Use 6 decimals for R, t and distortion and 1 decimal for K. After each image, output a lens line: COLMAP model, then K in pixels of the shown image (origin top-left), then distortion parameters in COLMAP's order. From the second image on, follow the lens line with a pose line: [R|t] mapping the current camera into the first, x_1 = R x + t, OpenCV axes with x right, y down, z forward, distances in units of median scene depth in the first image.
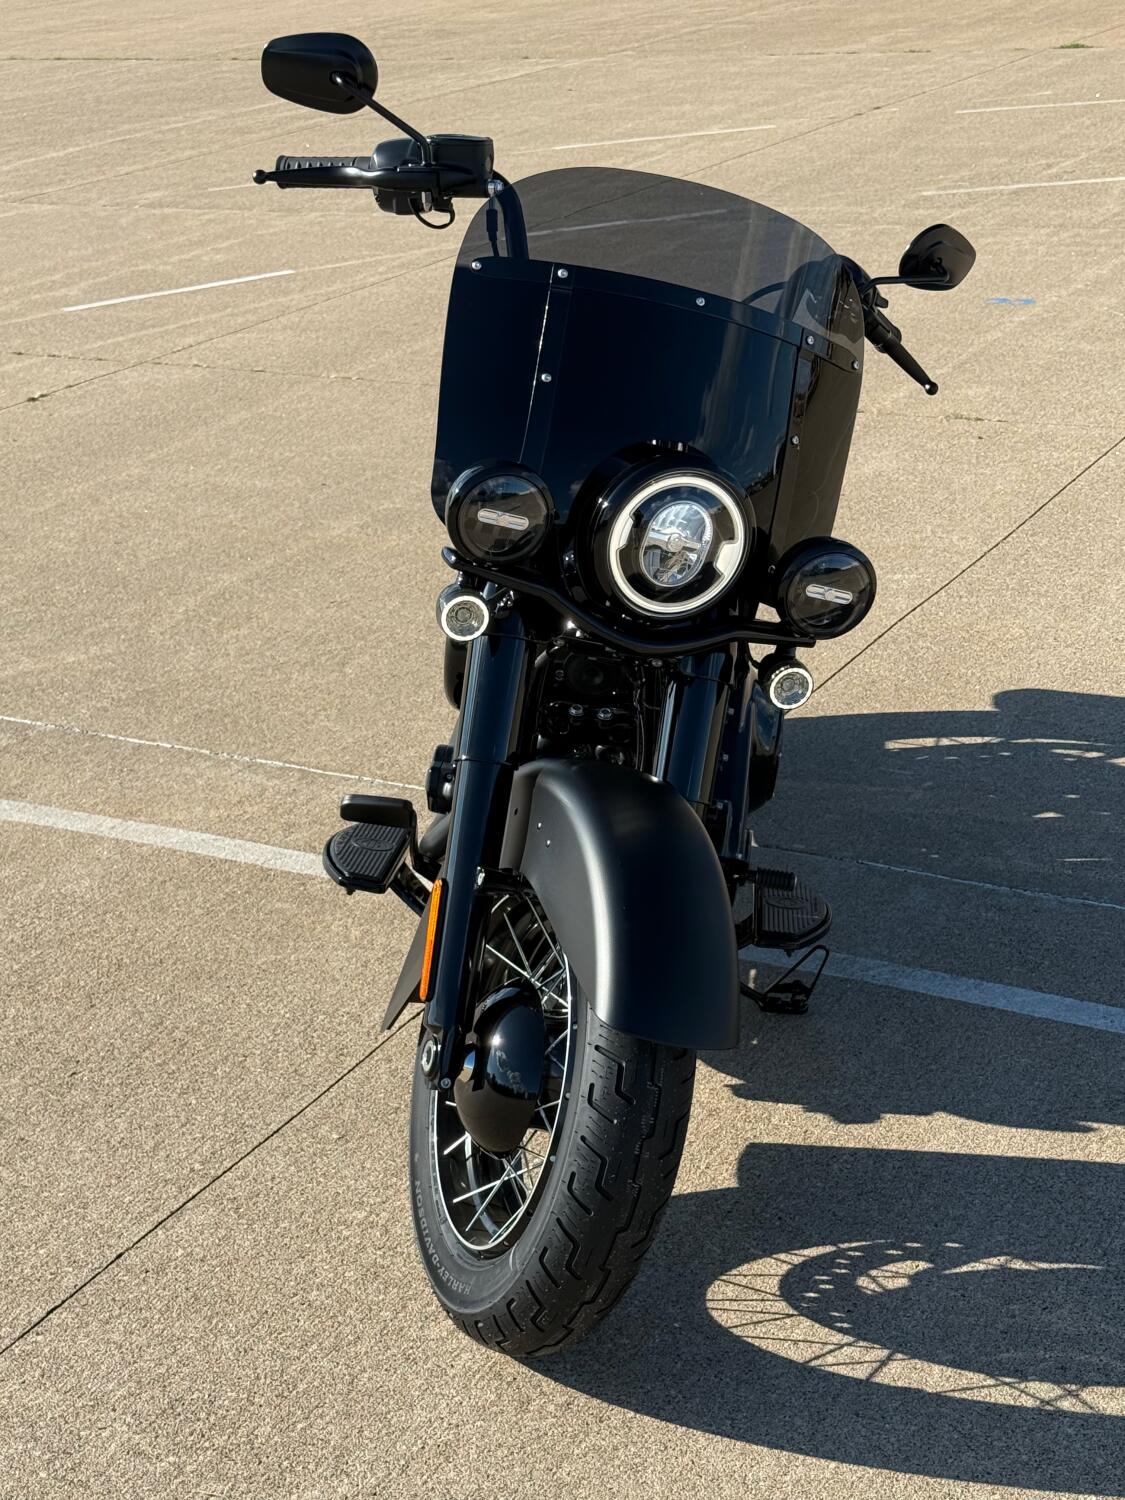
lens RADIAL K [[2380.0, 0, 562.5], [0, 2380.0, 750.0], [0, 0, 1]] dist [0.142157, -0.052182]
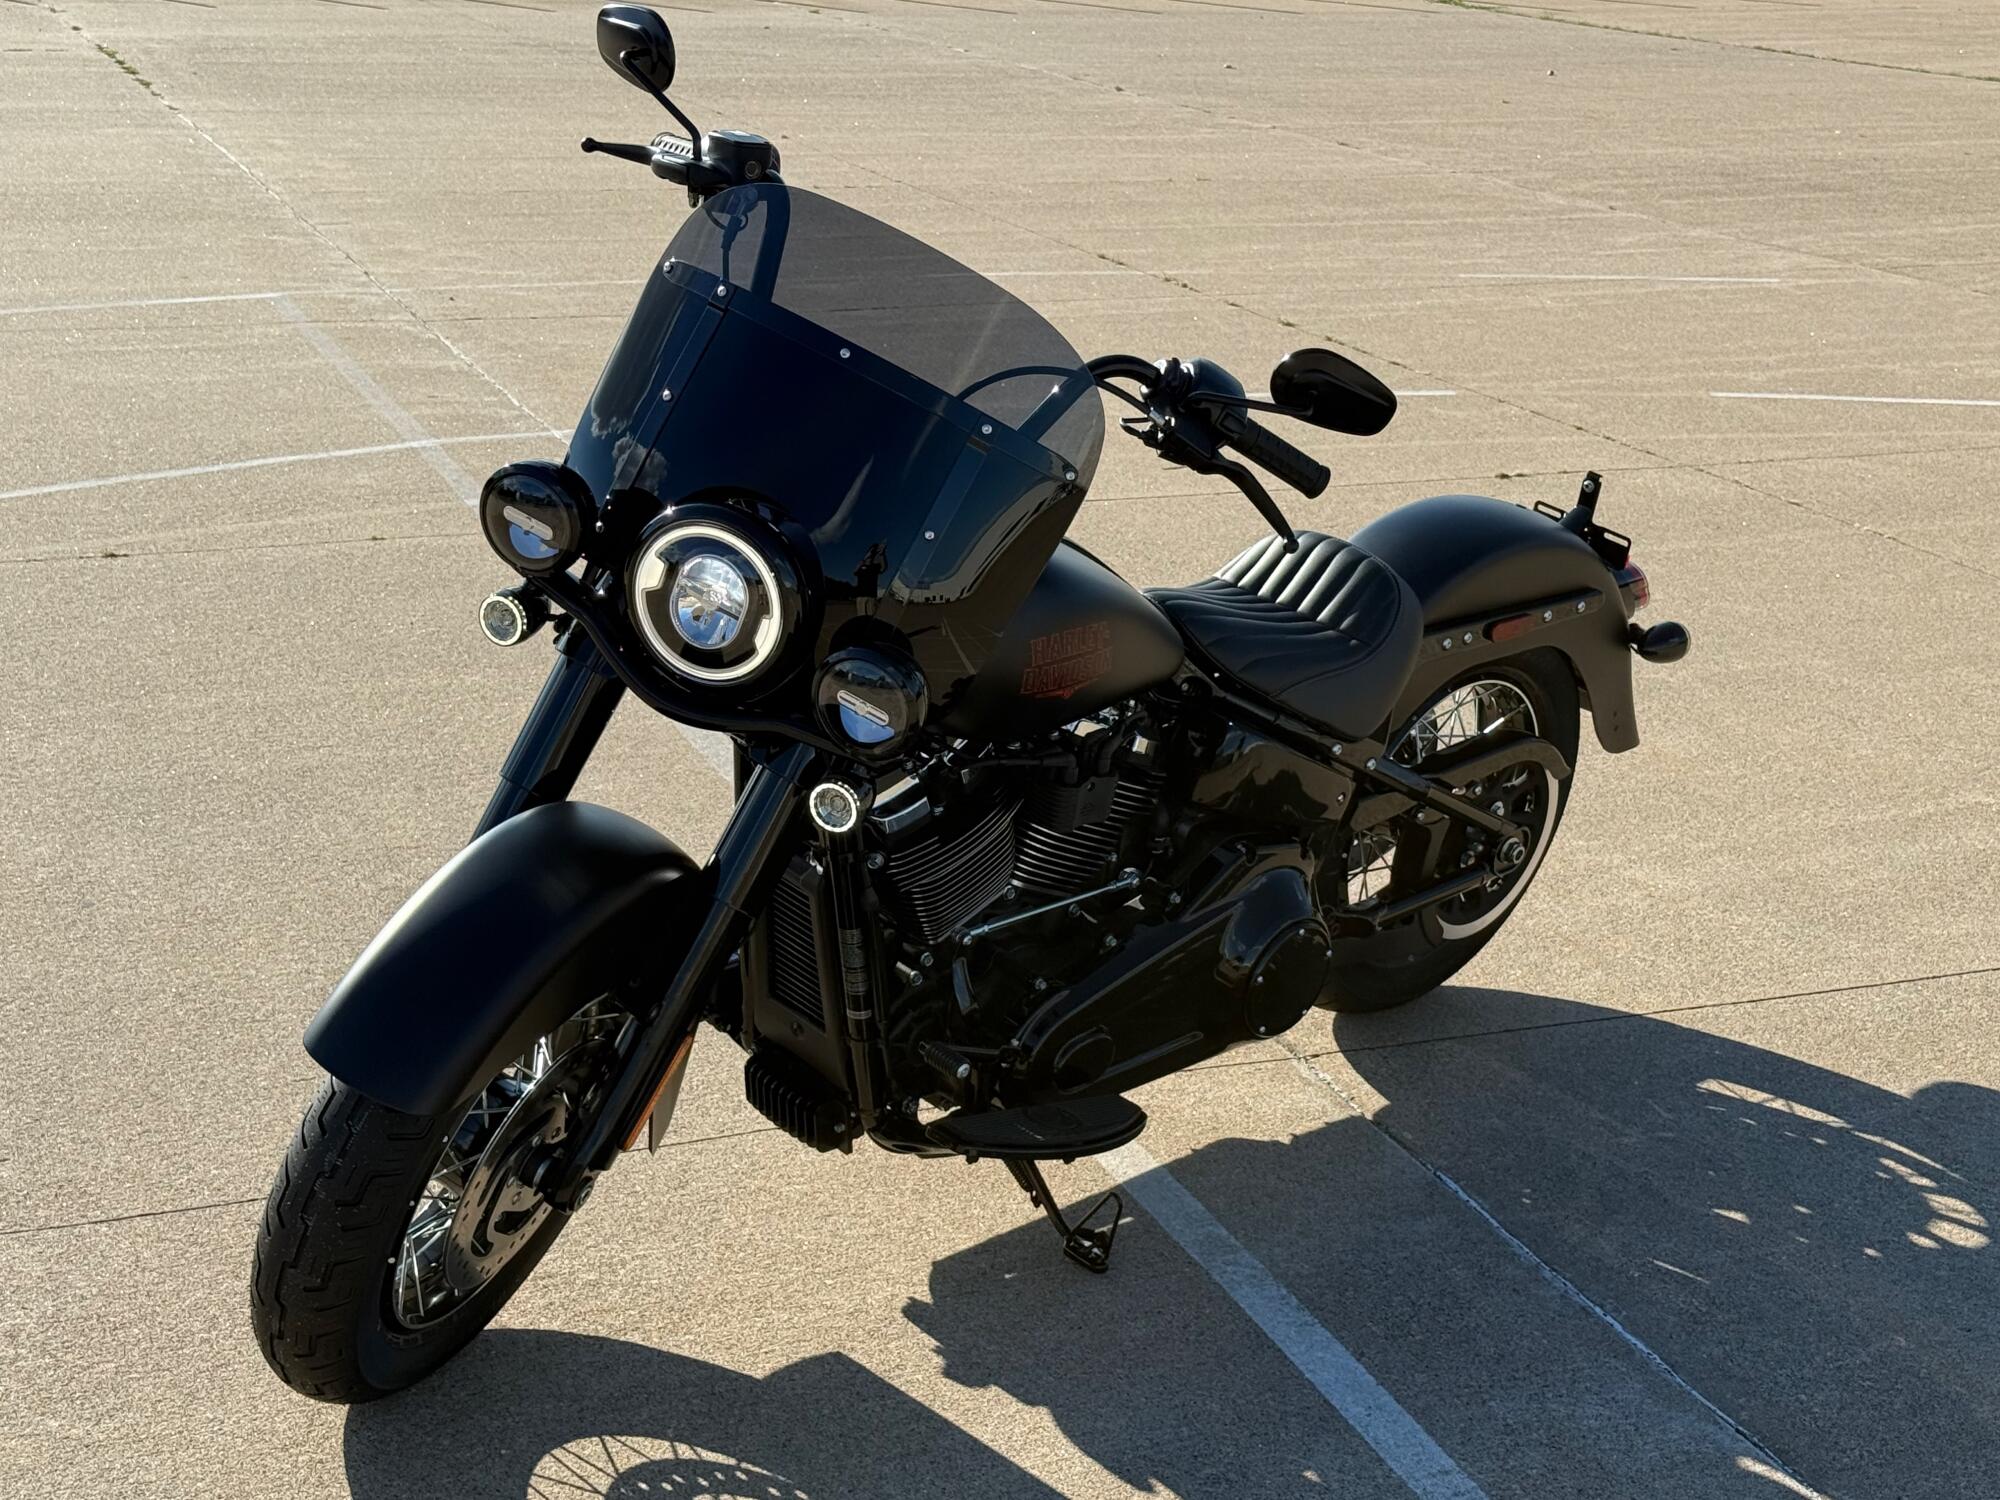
lens RADIAL K [[3173.3, 0, 1000.0], [0, 3173.3, 750.0], [0, 0, 1]] dist [0.142157, -0.052182]
pose [[0.778380, 0.264780, -0.569224, 0.765482], [-0.304436, 0.952161, 0.026608, -0.091272], [0.549038, 0.152581, 0.821752, 0.083901]]
